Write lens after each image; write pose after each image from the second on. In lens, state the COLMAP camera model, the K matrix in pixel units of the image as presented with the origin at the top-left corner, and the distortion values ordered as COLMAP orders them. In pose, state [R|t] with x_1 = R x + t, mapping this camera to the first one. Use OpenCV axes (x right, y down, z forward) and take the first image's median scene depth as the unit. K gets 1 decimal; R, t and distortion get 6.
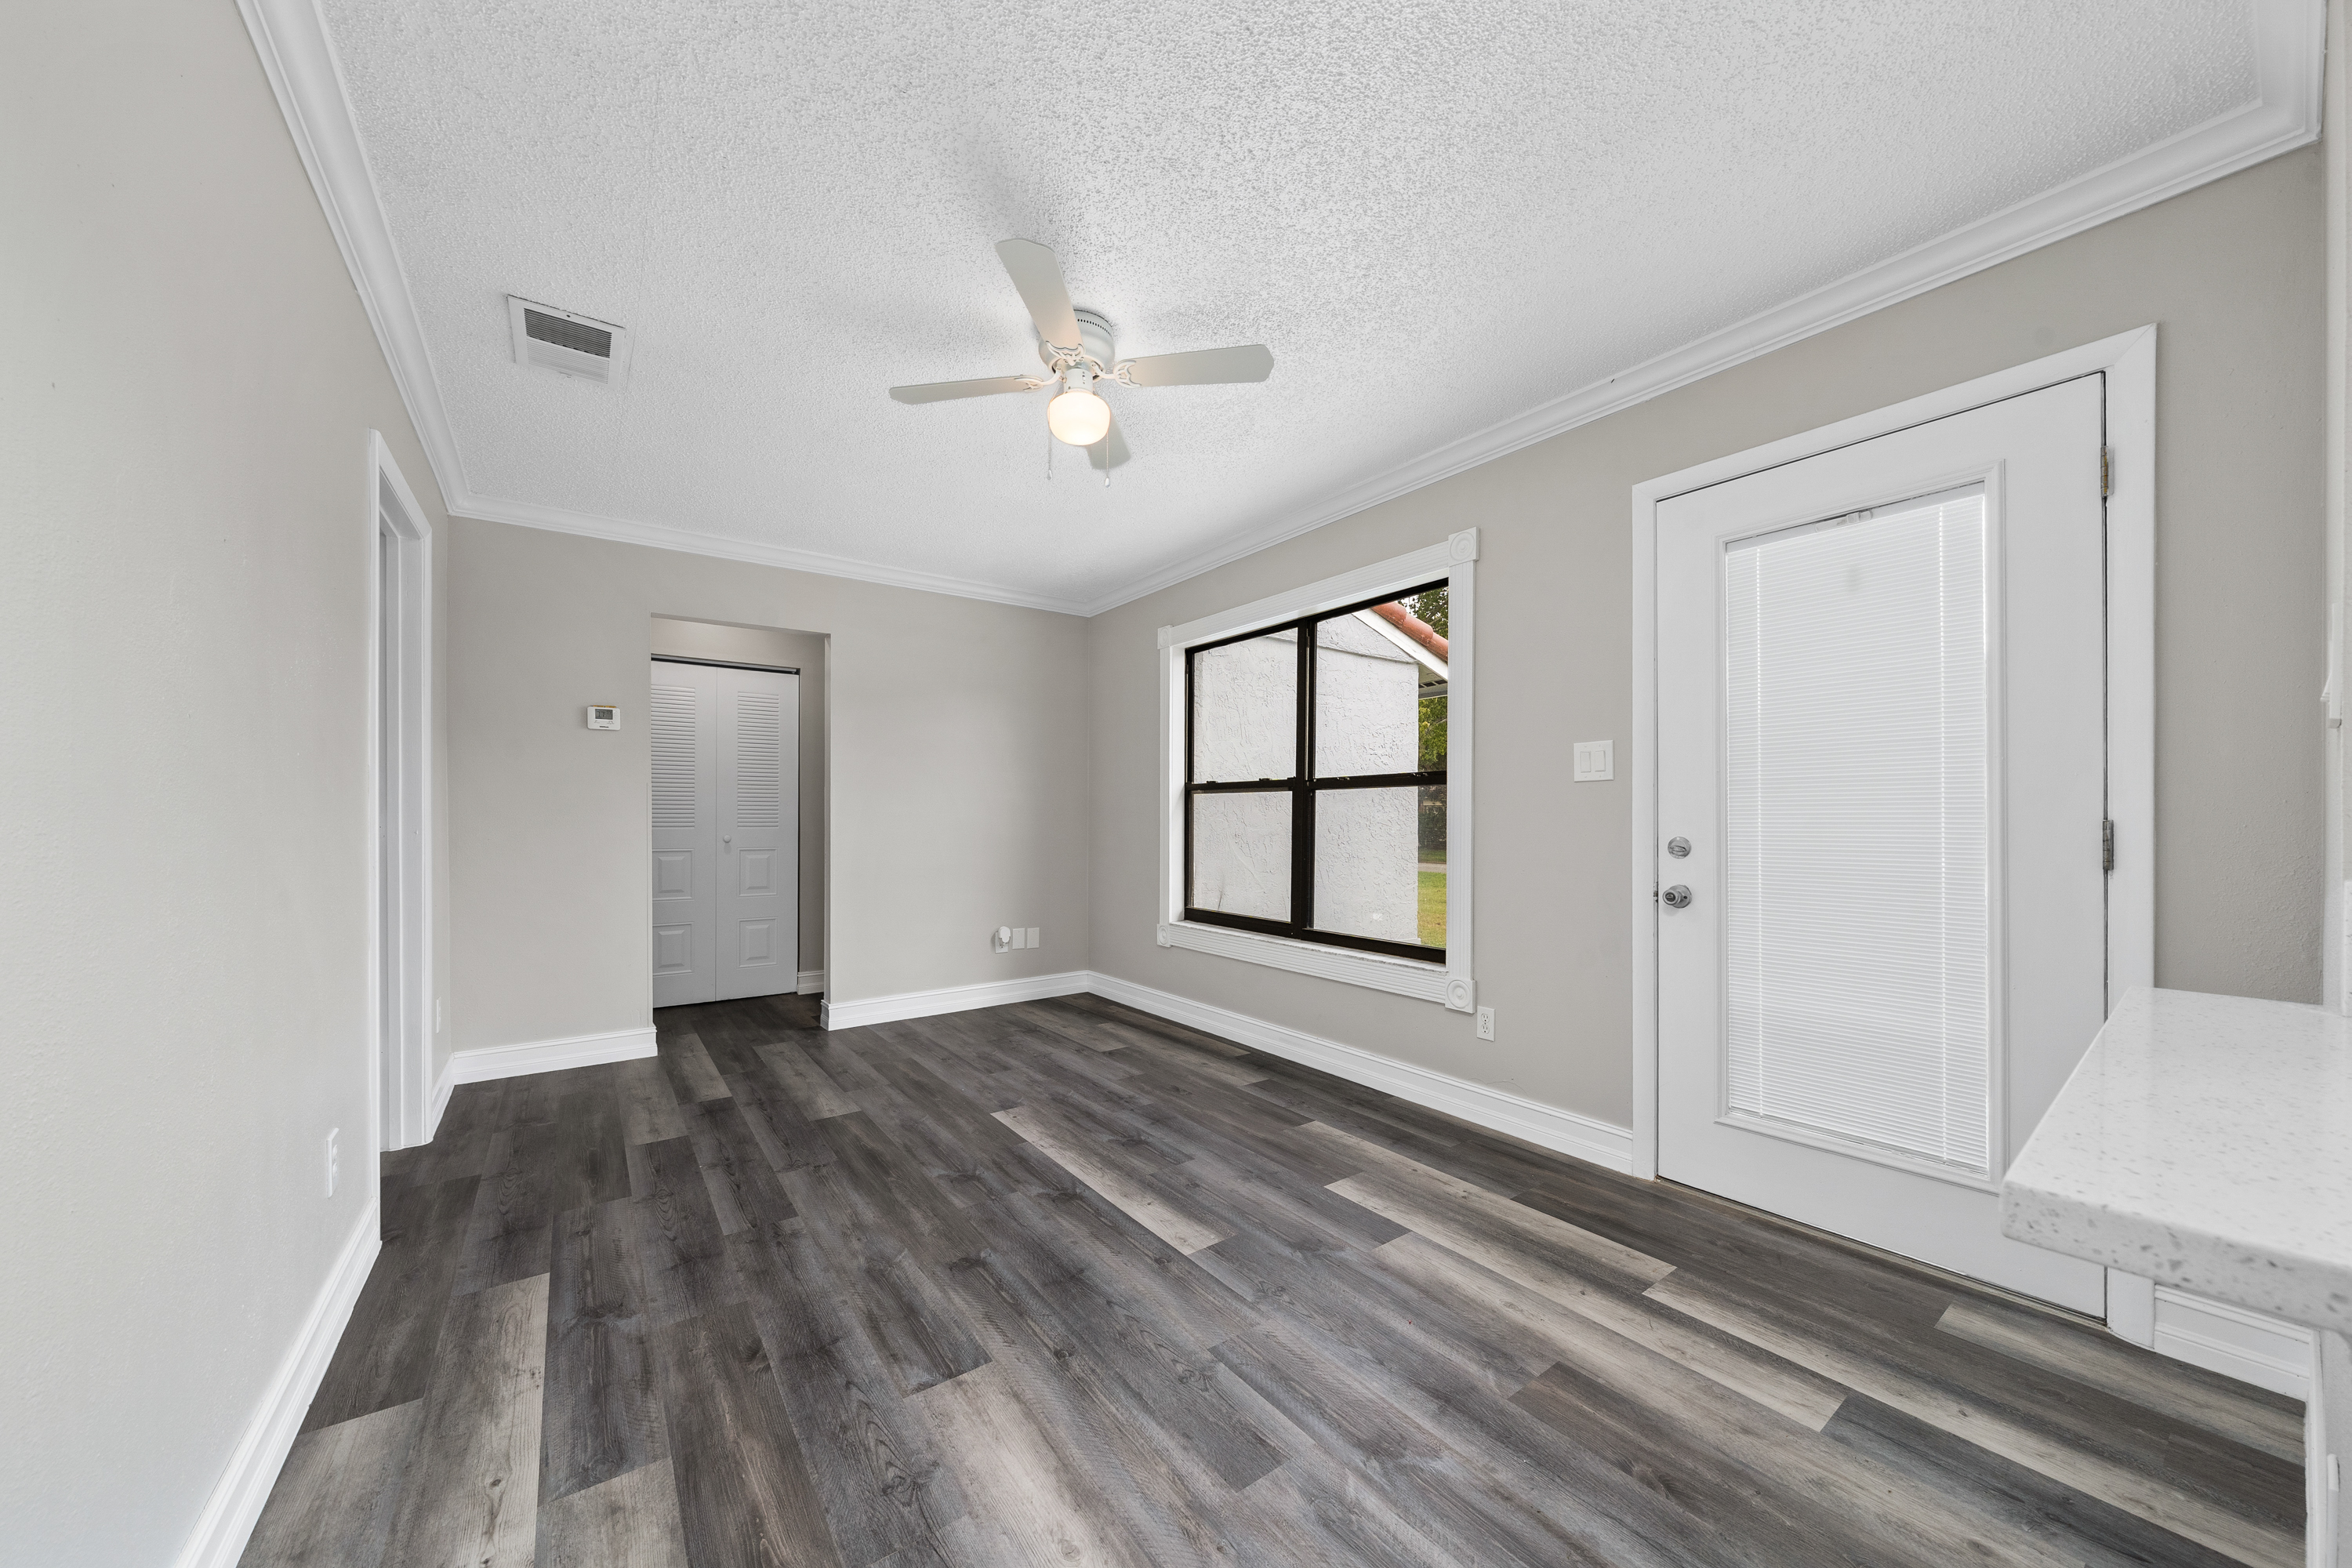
lens RADIAL K [[827.0, 0, 1207.4], [0, 827.0, 822.0], [0, 0, 1]] dist [-0.001640, -0.000179]
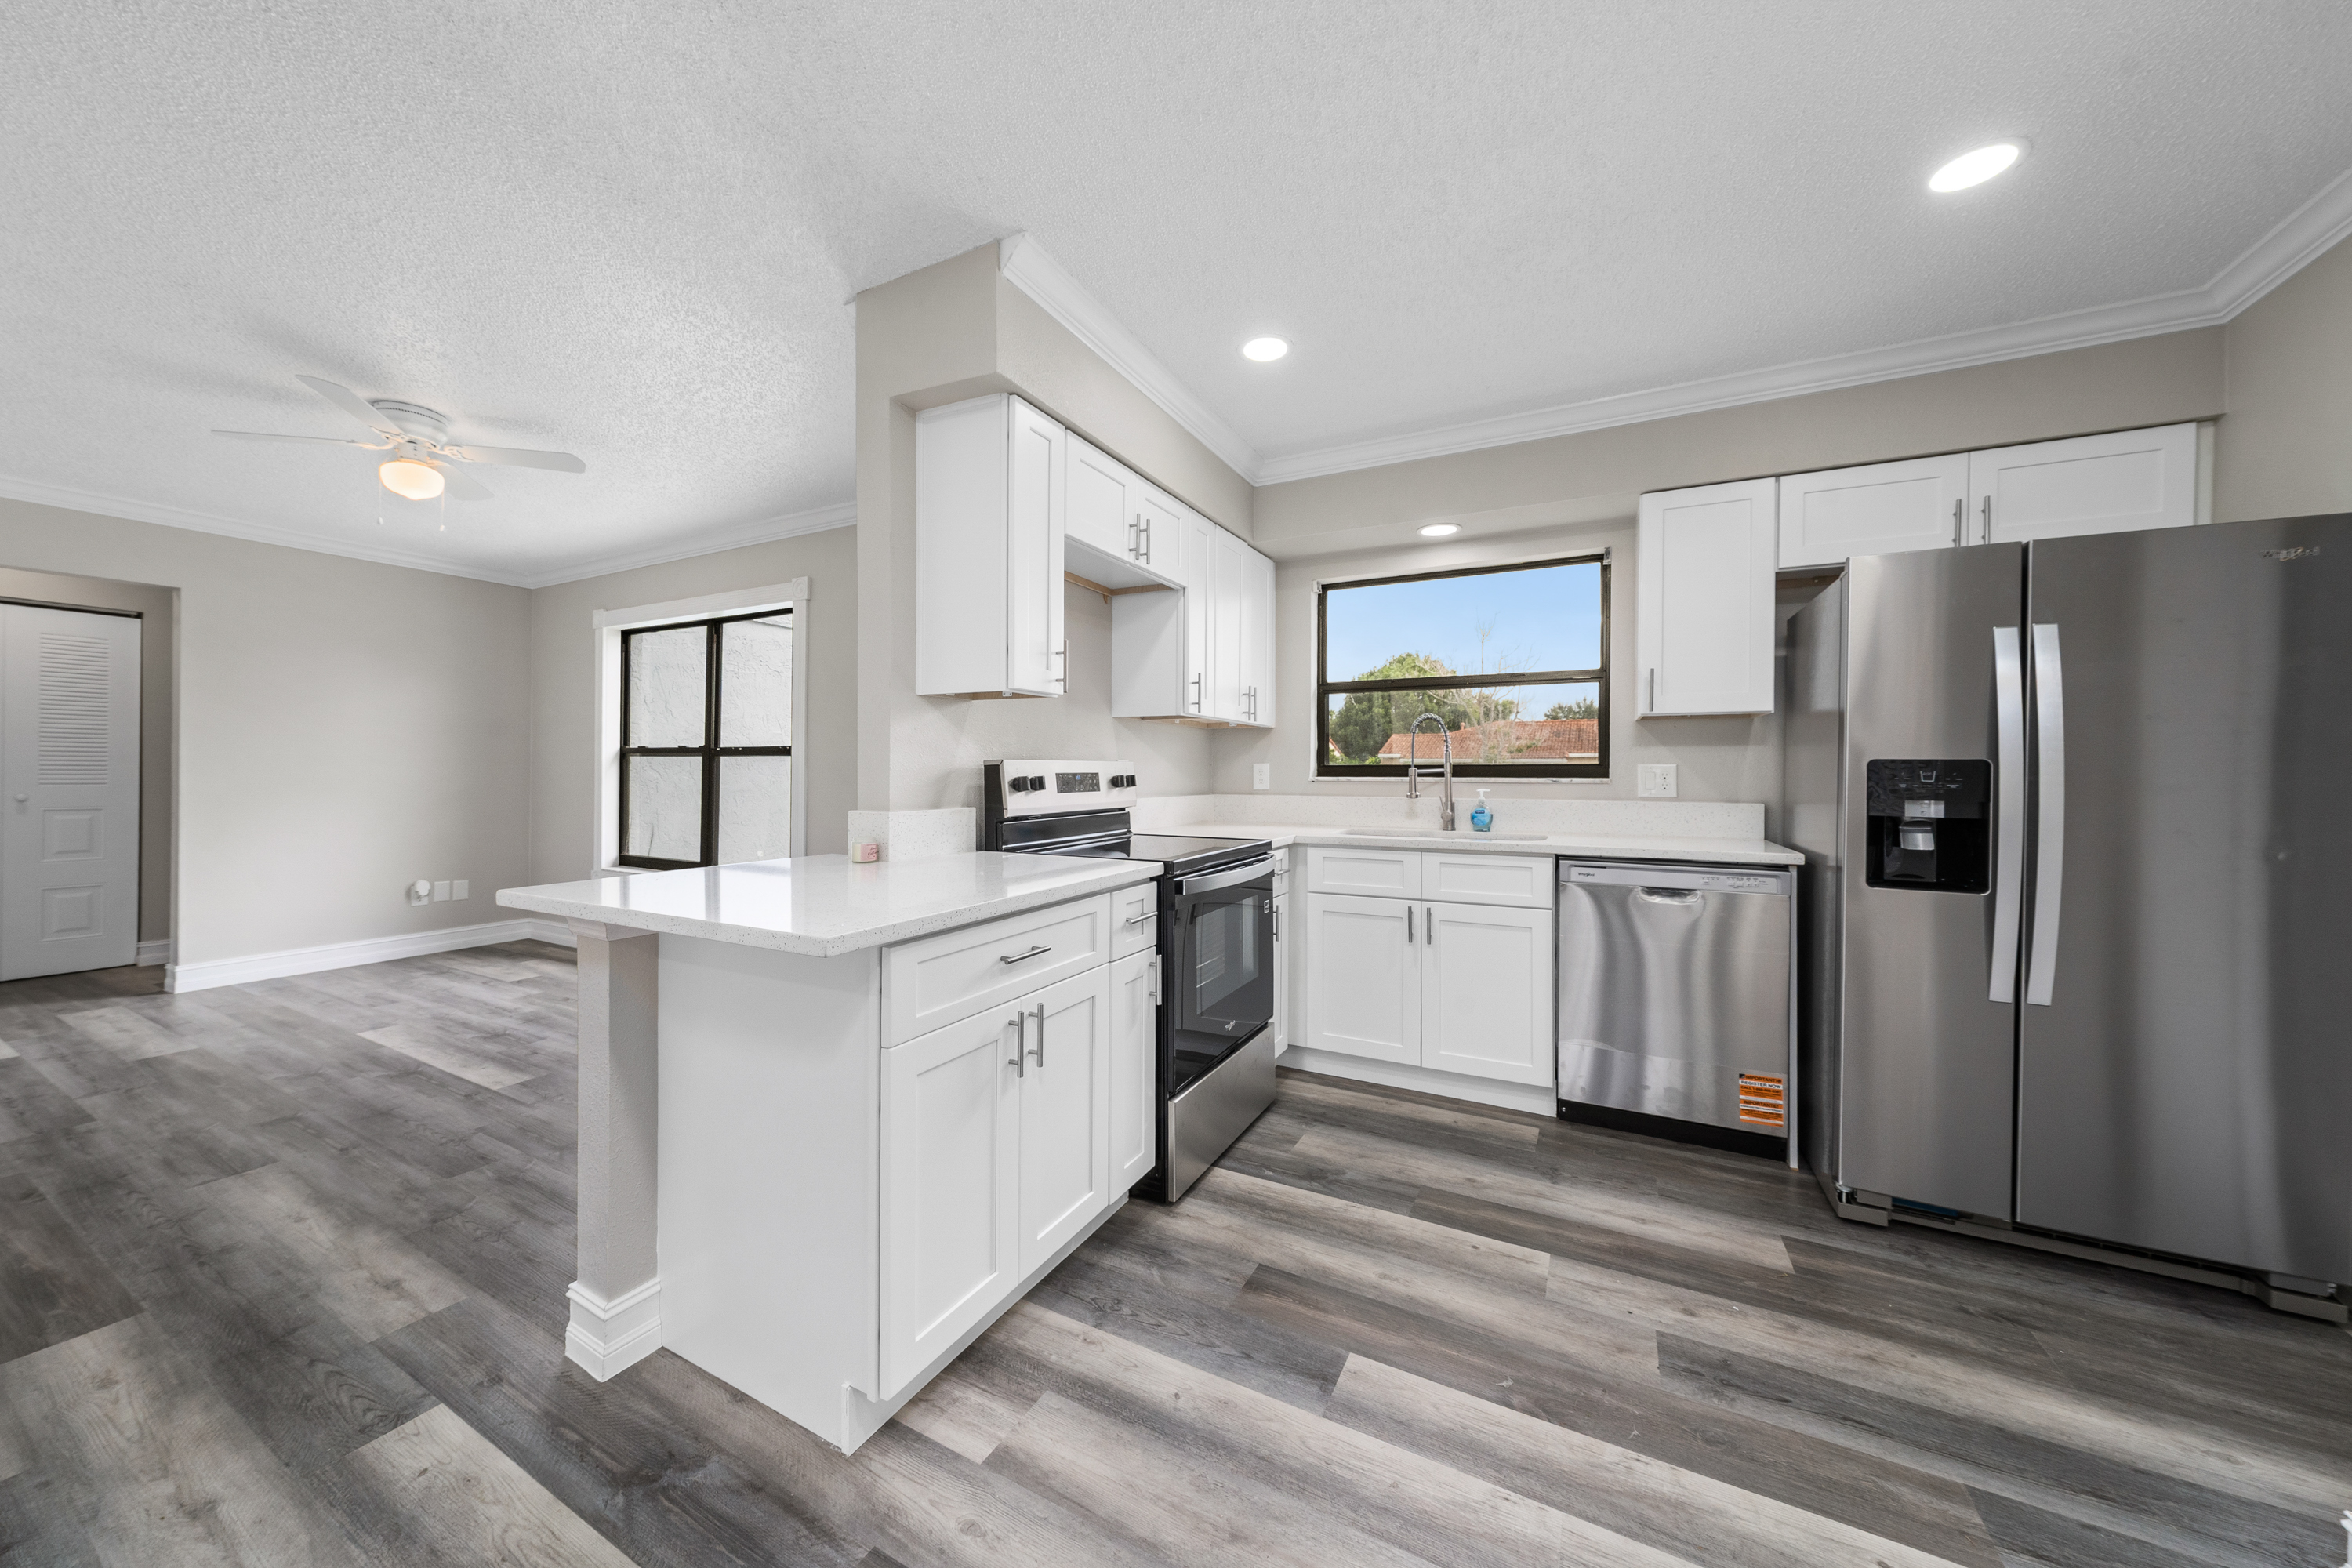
lens RADIAL K [[804.8, 0, 1173.9], [0, 804.8, 775.3], [0, 0, 1]] dist [0.000487, 0.001655]
pose [[0.911869, 0.000928, 0.410479, 0.367731], [-0.001845, 0.999997, 0.001838, -0.018645], [-0.410476, -0.002433, 0.911868, -0.584291]]
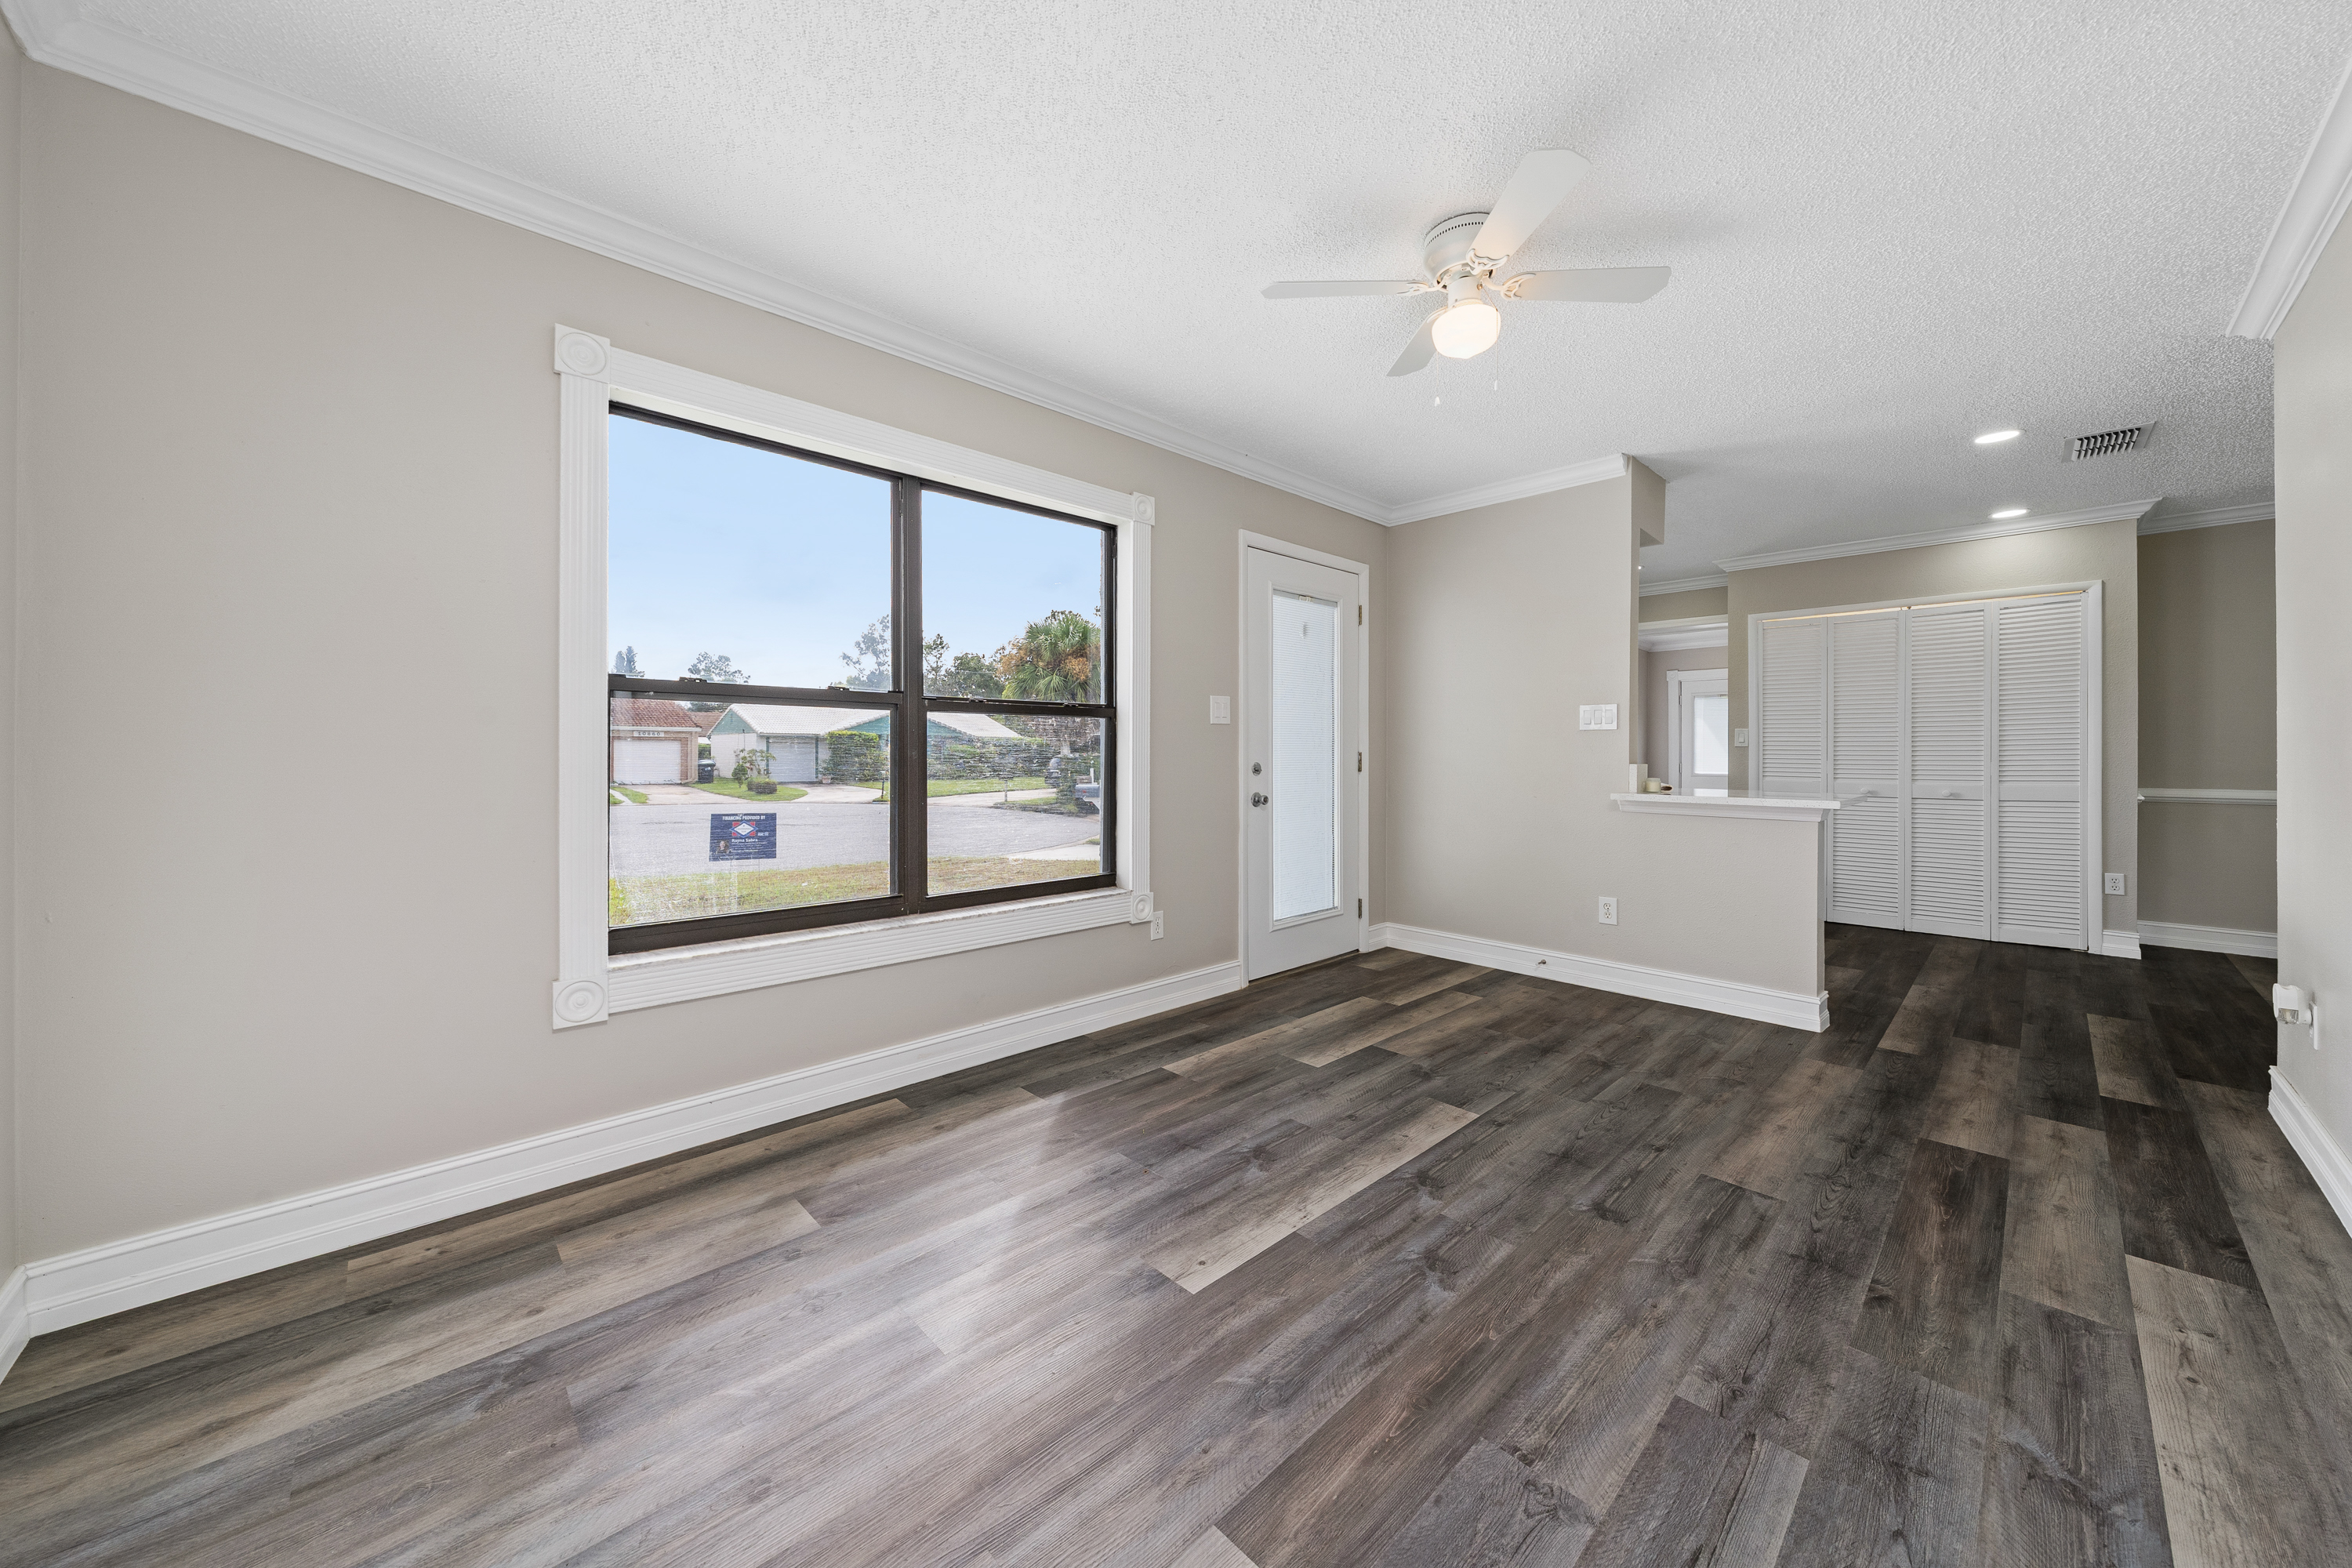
lens RADIAL K [[814.0, 0, 1163.7], [0, 814.0, 750.2], [0, 0, 1]] dist [-0.000892, 0.000232]
pose [[-0.090665, 0.003066, 0.995877, -0.902966], [0.001752, 0.999994, -0.002919, -0.000952], [-0.995880, 0.001481, -0.090670, 1.217295]]
